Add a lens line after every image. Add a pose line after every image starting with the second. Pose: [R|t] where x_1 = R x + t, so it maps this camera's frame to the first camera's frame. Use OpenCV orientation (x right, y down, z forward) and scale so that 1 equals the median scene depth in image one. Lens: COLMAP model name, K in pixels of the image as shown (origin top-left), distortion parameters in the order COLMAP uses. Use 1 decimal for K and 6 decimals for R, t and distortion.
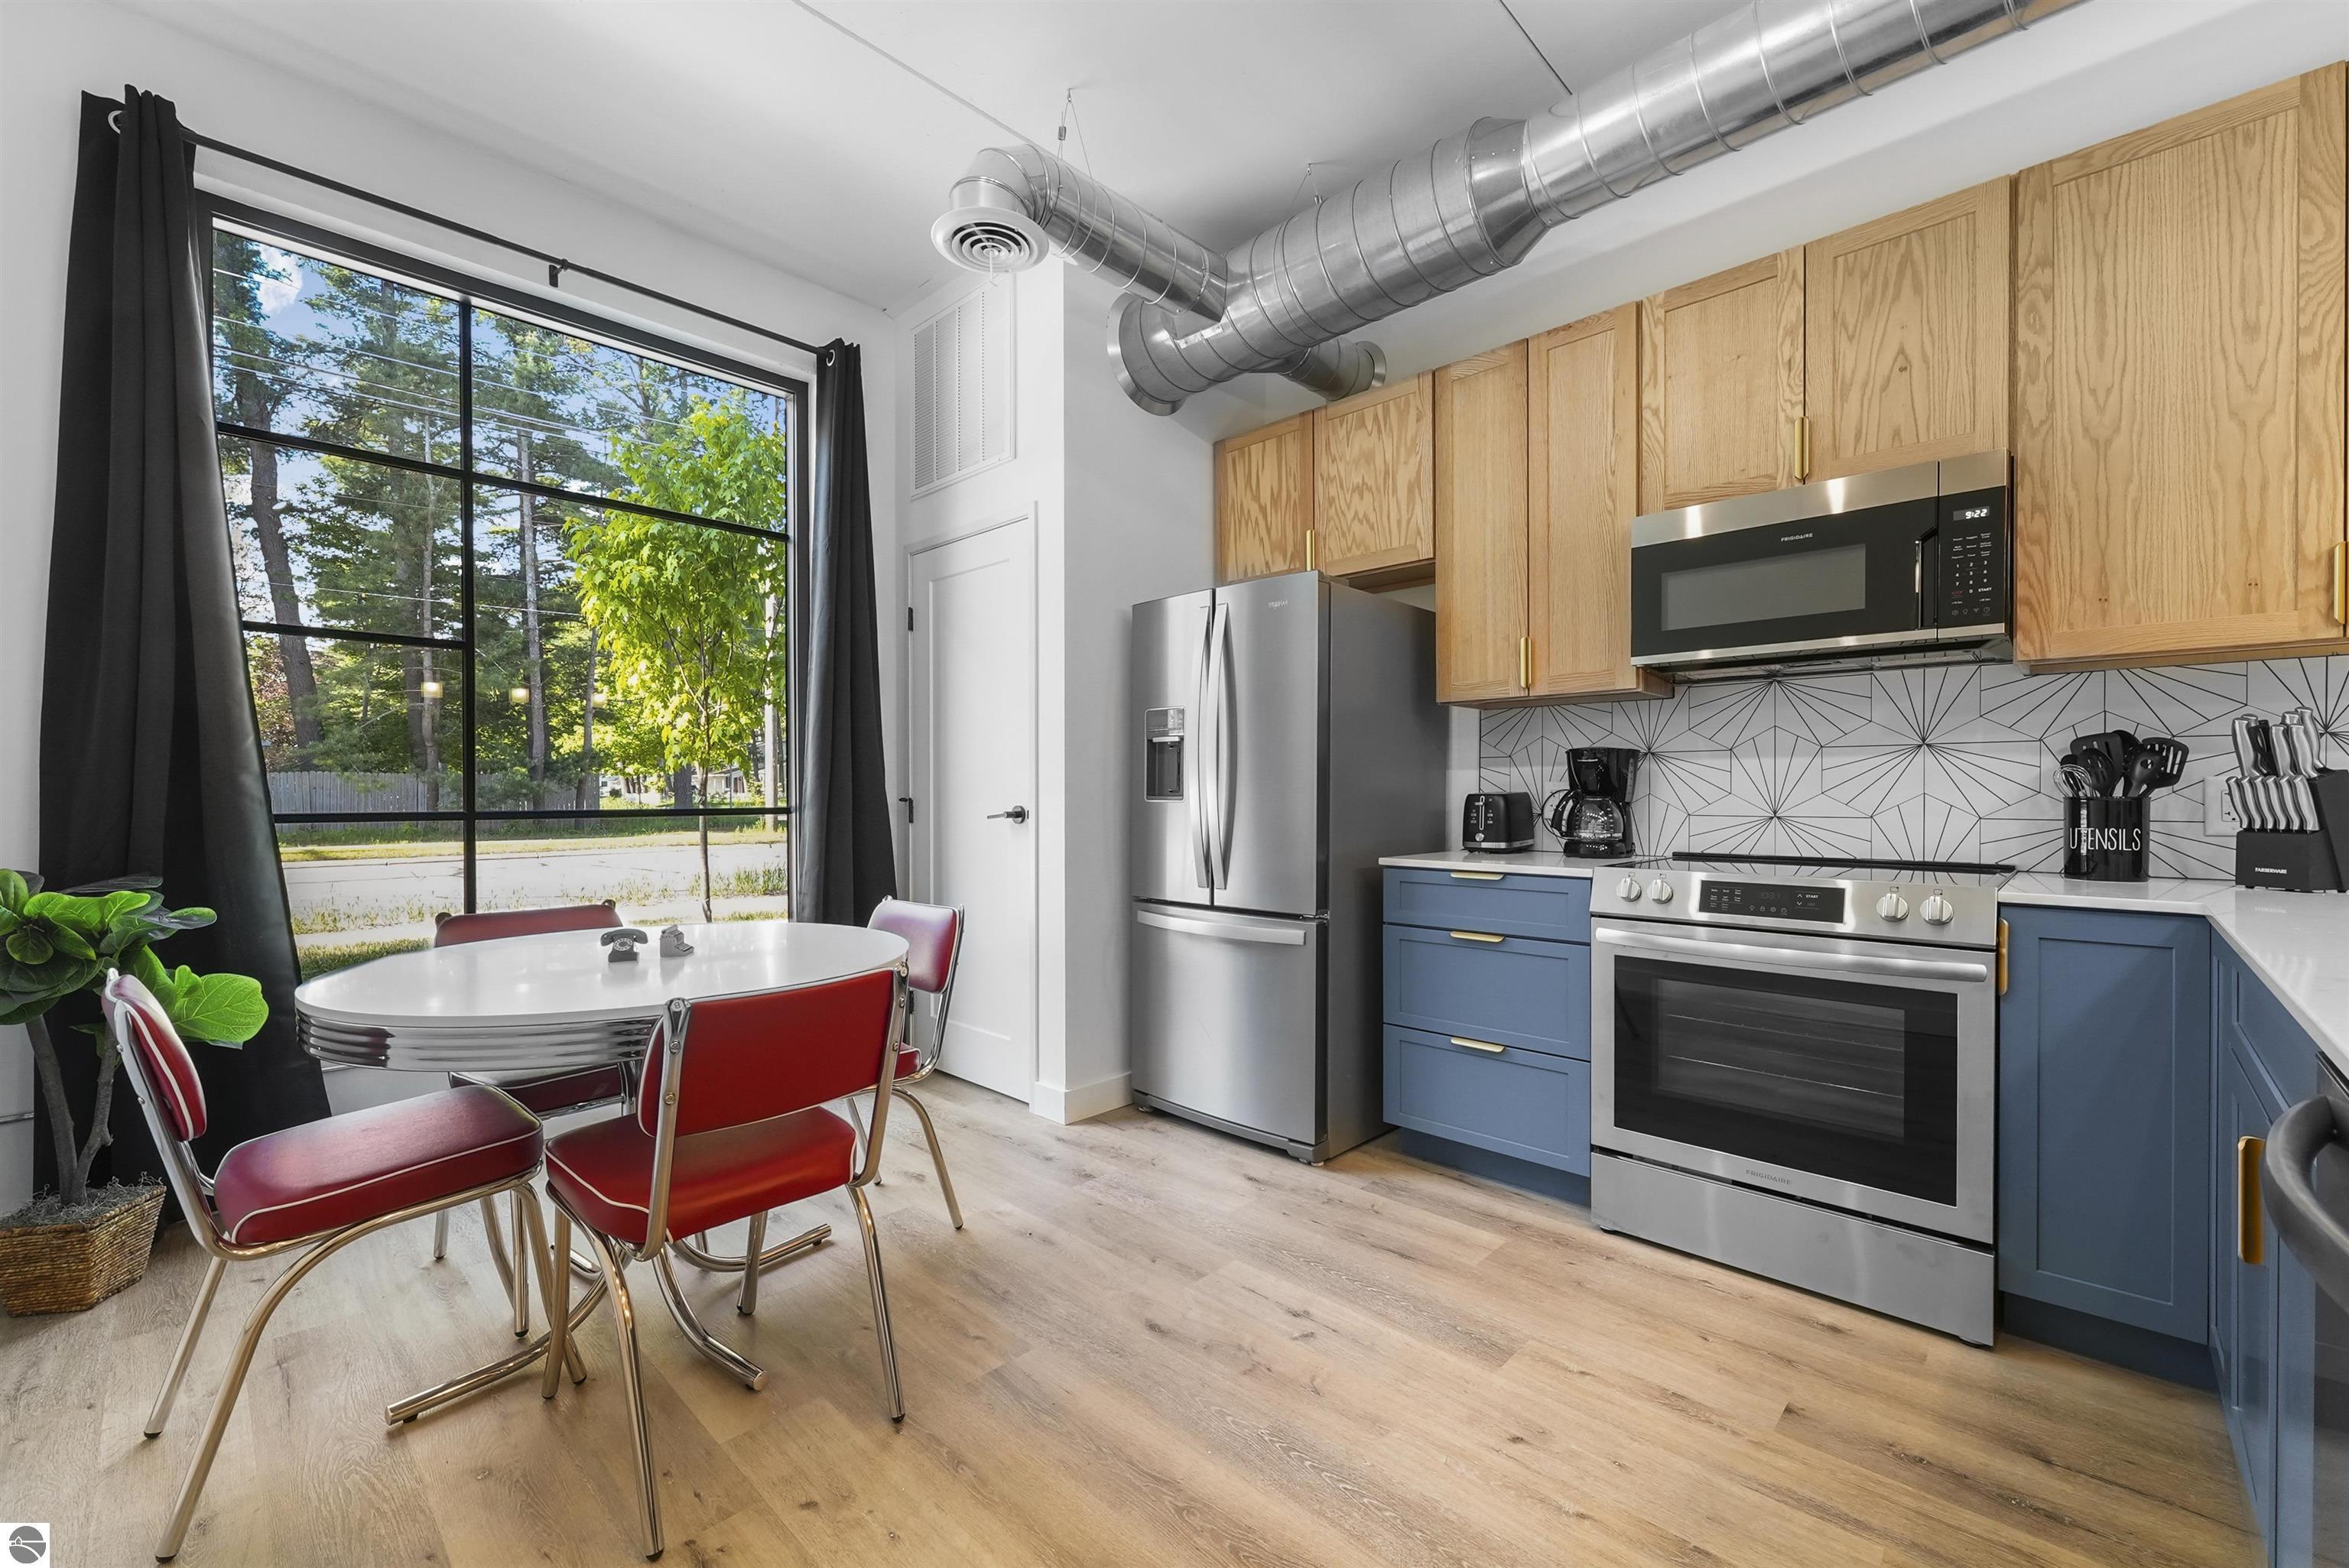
lens RADIAL K [[956.5, 0, 1167.5], [0, 956.5, 802.6], [0, 0, 1]] dist [-0.001128, -0.000040]
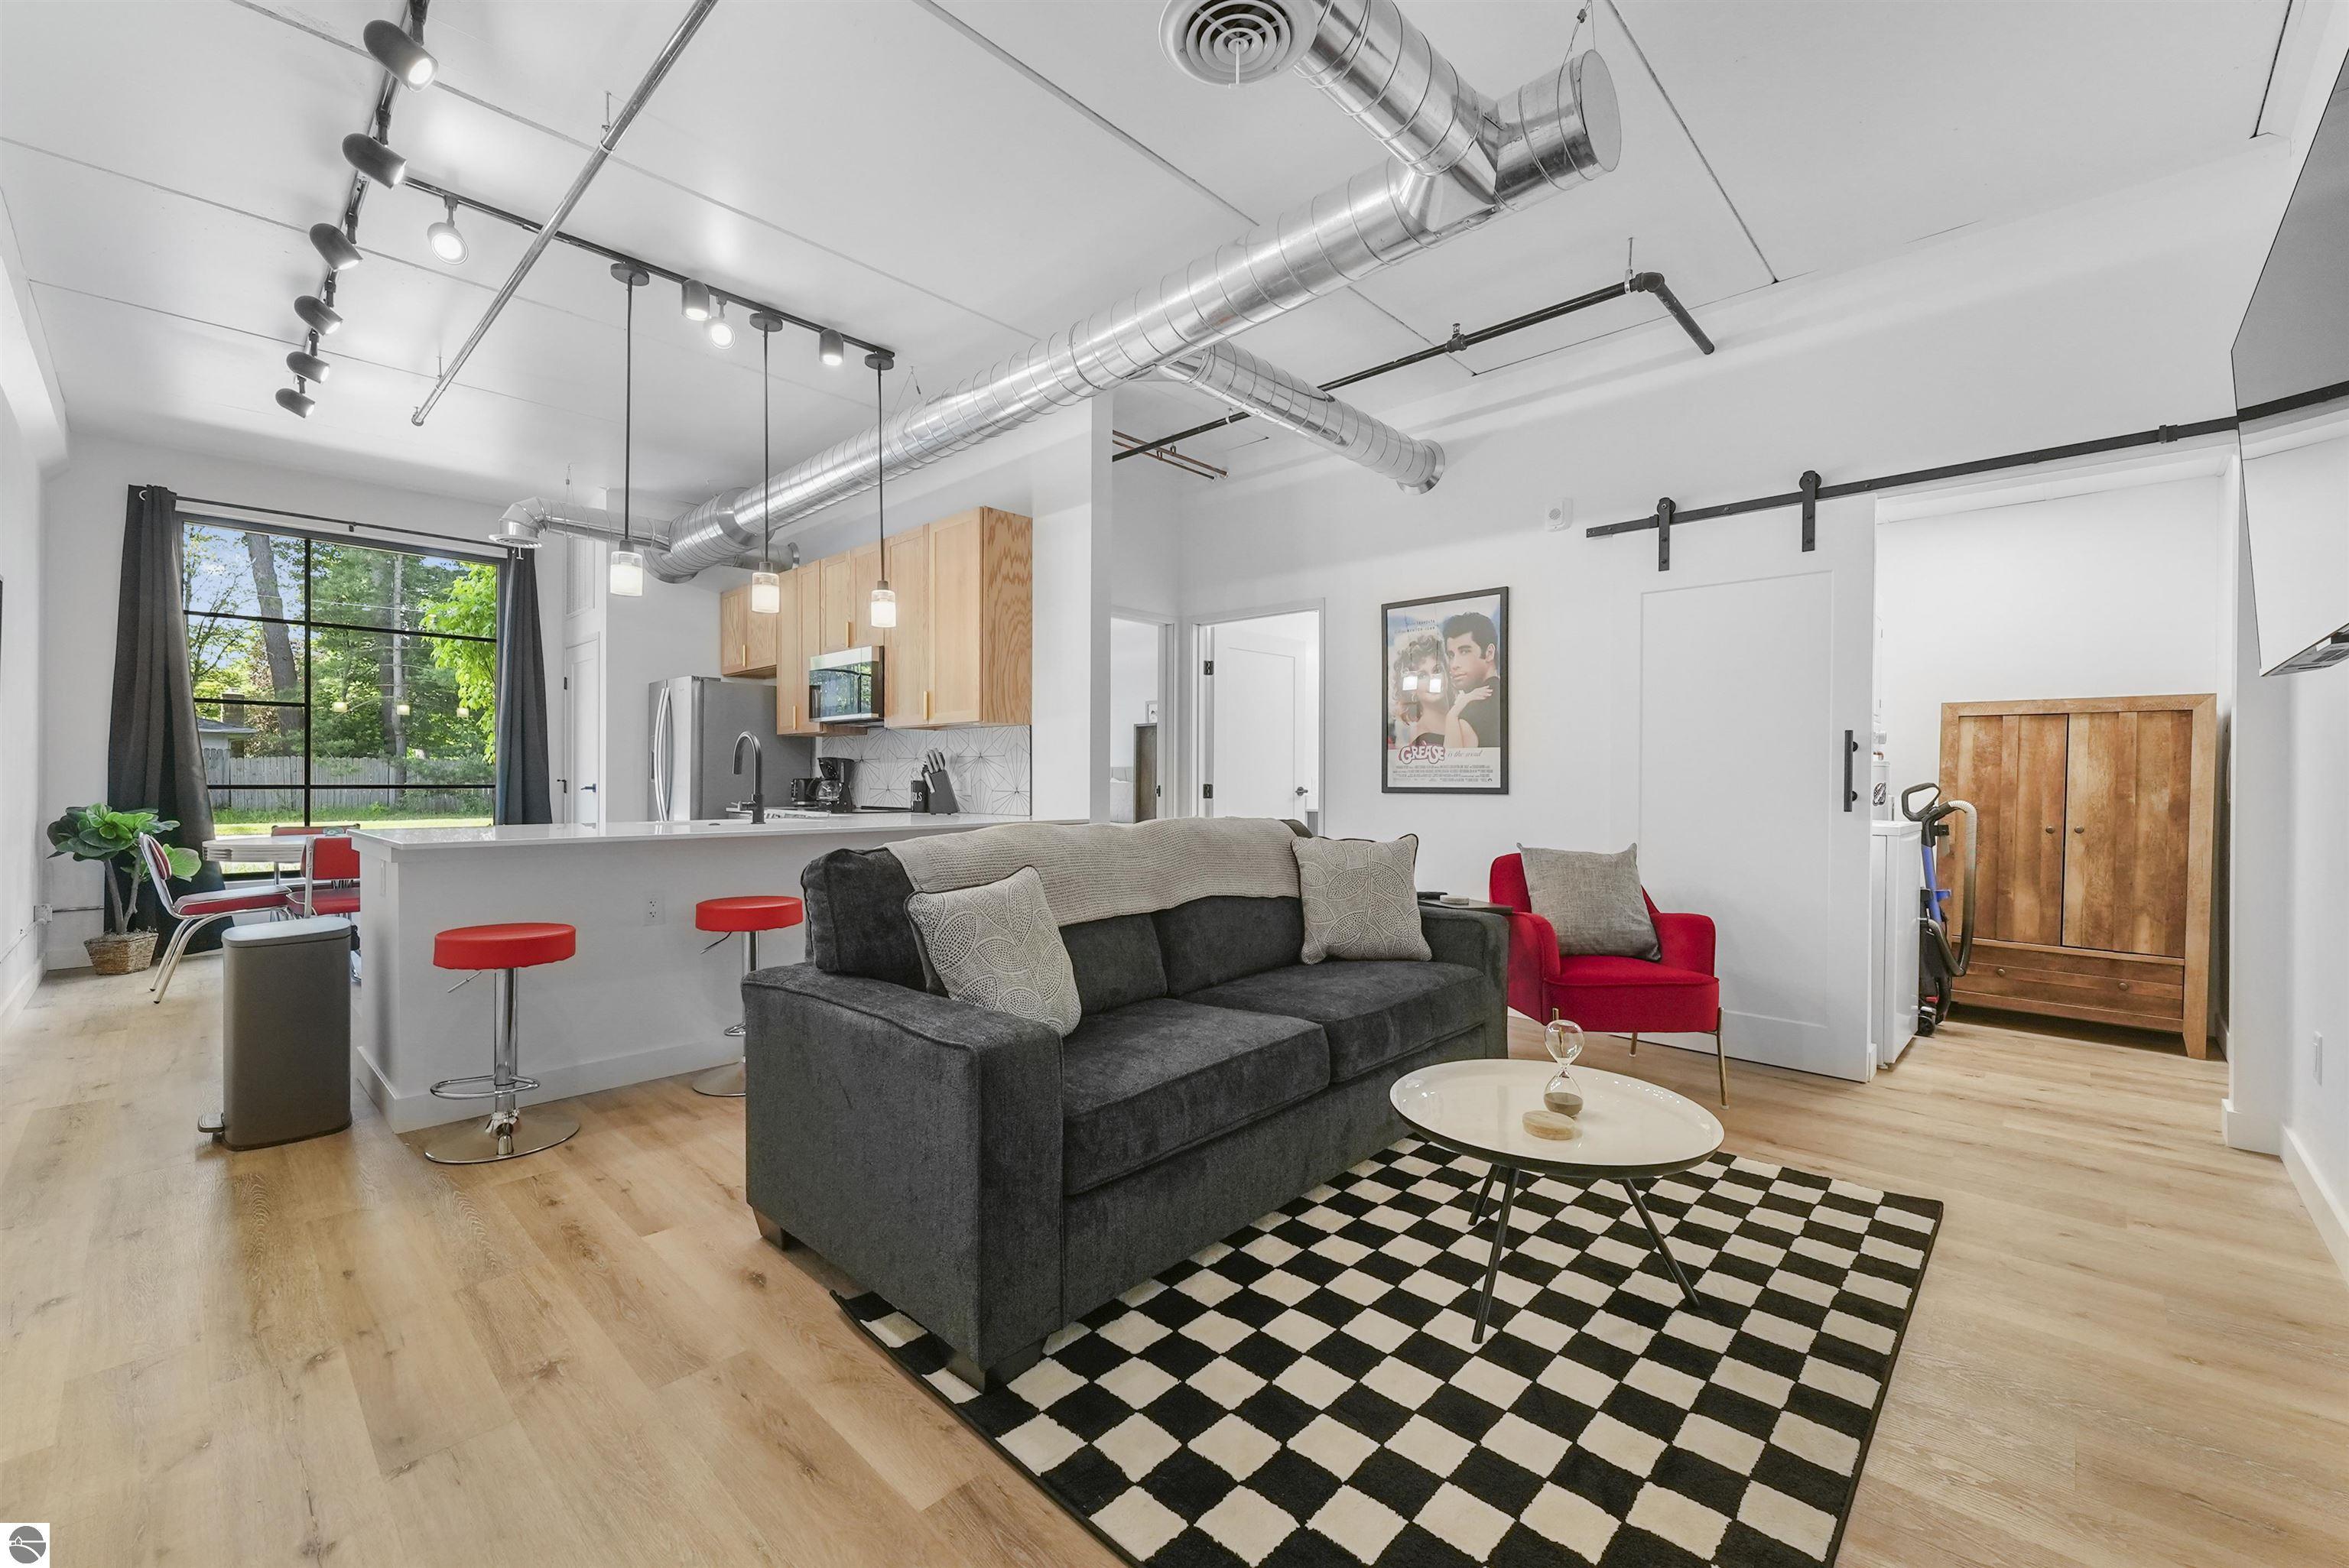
lens RADIAL K [[952.1, 0, 1170.2], [0, 952.1, 782.5], [0, 0, 1]] dist [0.000429, 0.000177]
pose [[0.999972, 0.005116, 0.005541, 1.364750], [-0.005073, 0.999958, -0.007647, 0.012905], [-0.005580, 0.007619, 0.999955, -1.301630]]
